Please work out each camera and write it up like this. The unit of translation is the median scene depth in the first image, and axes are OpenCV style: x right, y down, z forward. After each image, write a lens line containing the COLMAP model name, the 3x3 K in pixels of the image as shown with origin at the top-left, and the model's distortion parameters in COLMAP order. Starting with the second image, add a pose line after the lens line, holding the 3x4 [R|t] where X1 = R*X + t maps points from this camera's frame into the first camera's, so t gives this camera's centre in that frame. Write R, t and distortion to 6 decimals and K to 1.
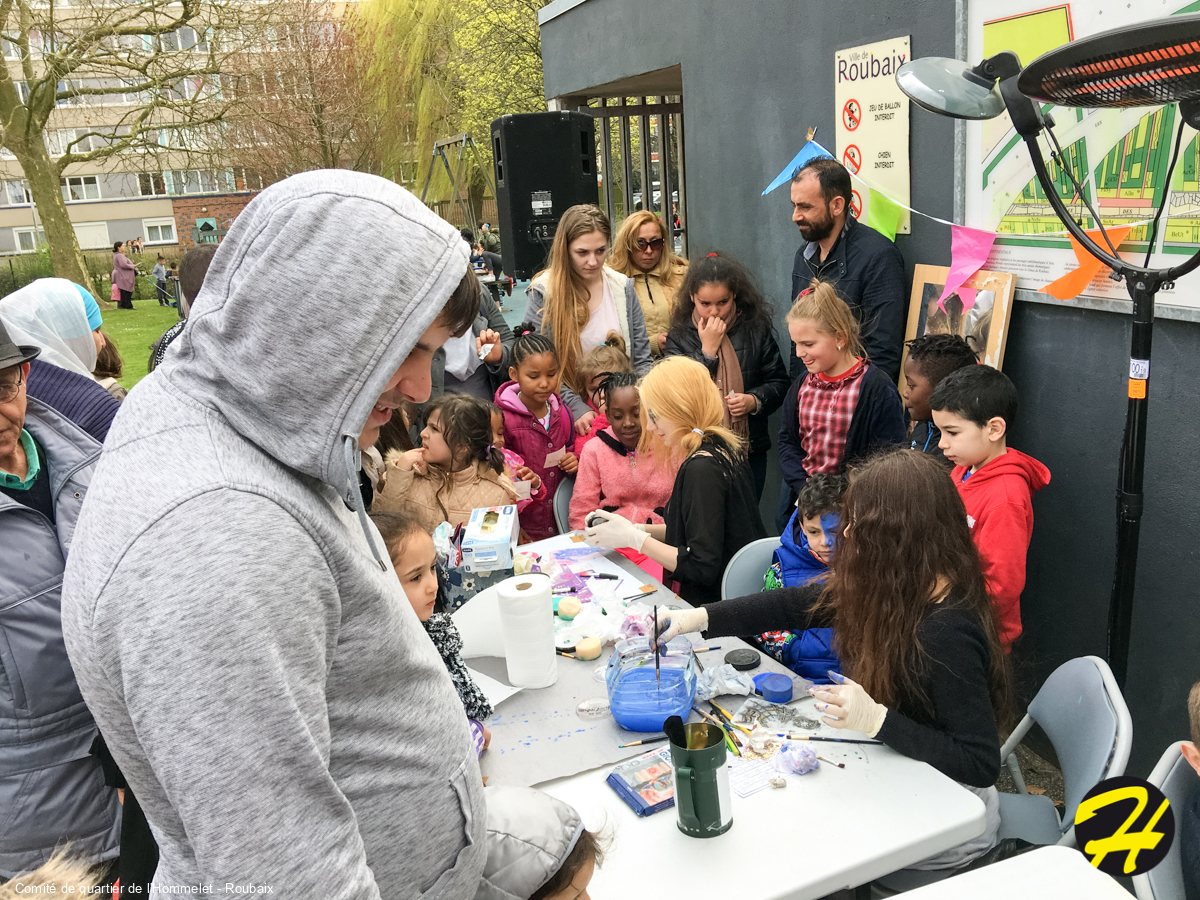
lens RADIAL K [[1012.0, 0, 606.0], [0, 1012.0, 444.0], [0, 0, 1]] dist [-0.002462, -0.010562]
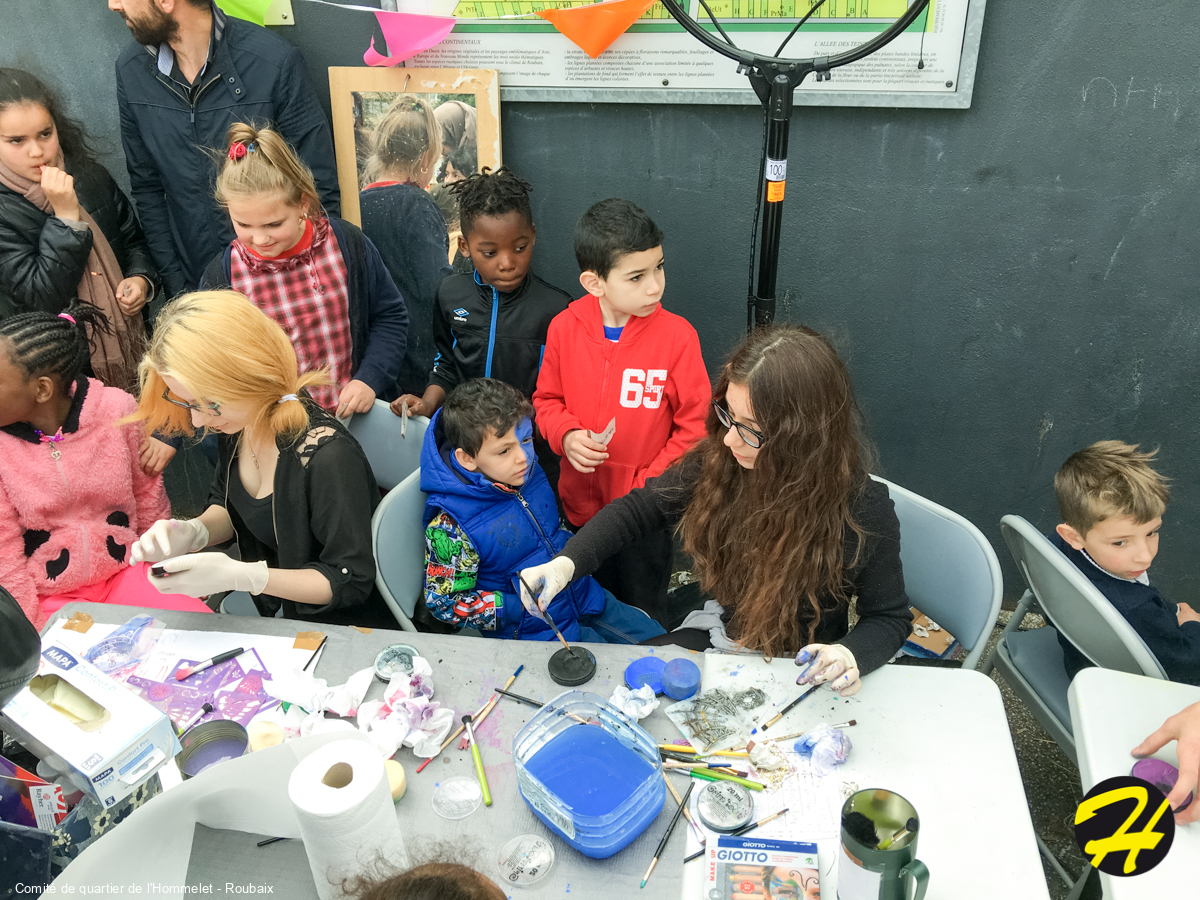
lens RADIAL K [[1012.0, 0, 602.7], [0, 1012.0, 443.4], [0, 0, 1]] dist [-0.002462, -0.010562]
pose [[0.572810, -0.396272, 0.717535, -0.261020], [0.217439, 0.917474, 0.333110, -0.146757], [-0.790322, -0.034789, 0.611703, 0.424865]]
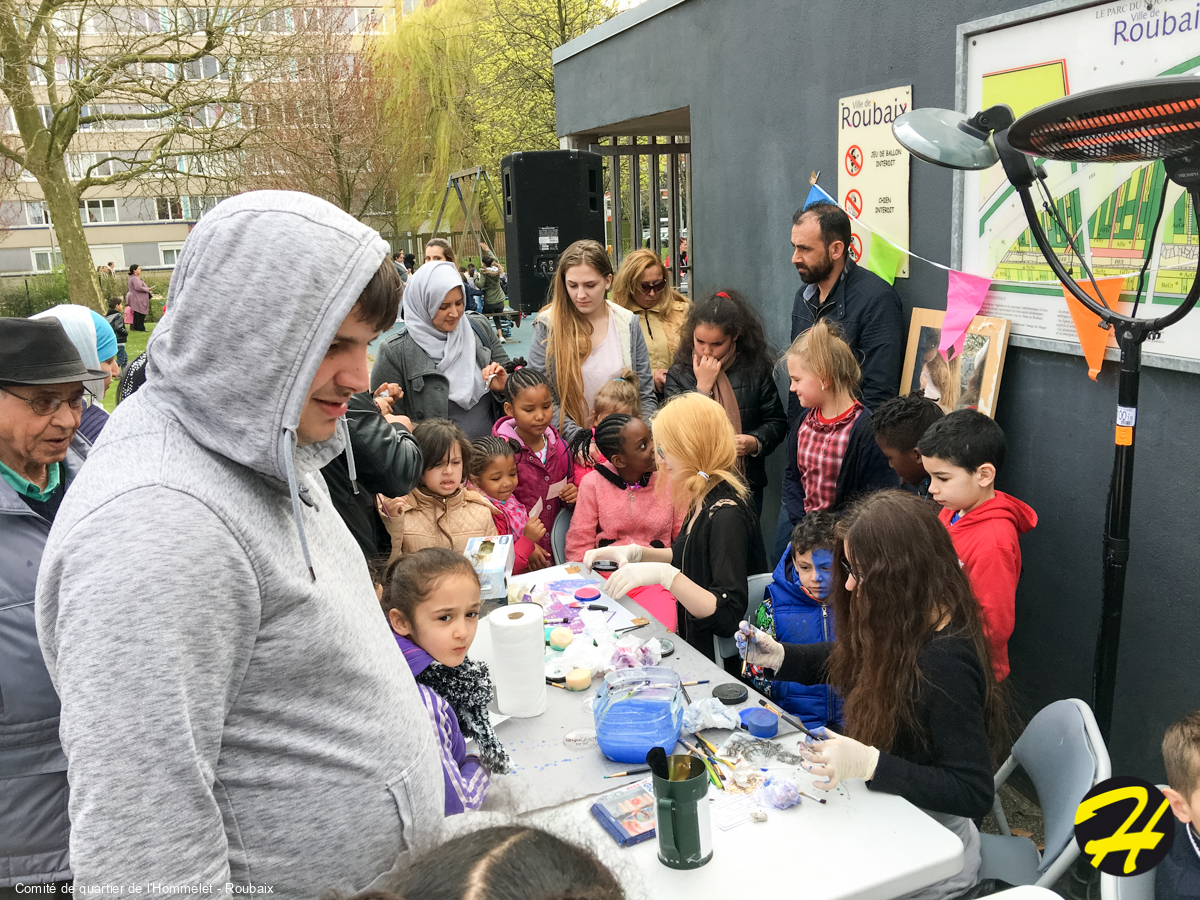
lens RADIAL K [[1012.0, 0, 606.5], [0, 1012.0, 439.2], [0, 0, 1]] dist [-0.002462, -0.010562]
pose [[0.999676, 0.024706, -0.006187, 0.008615], [-0.024919, 0.999001, -0.037090, -0.000389], [0.005264, 0.037232, 0.999293, -0.014880]]
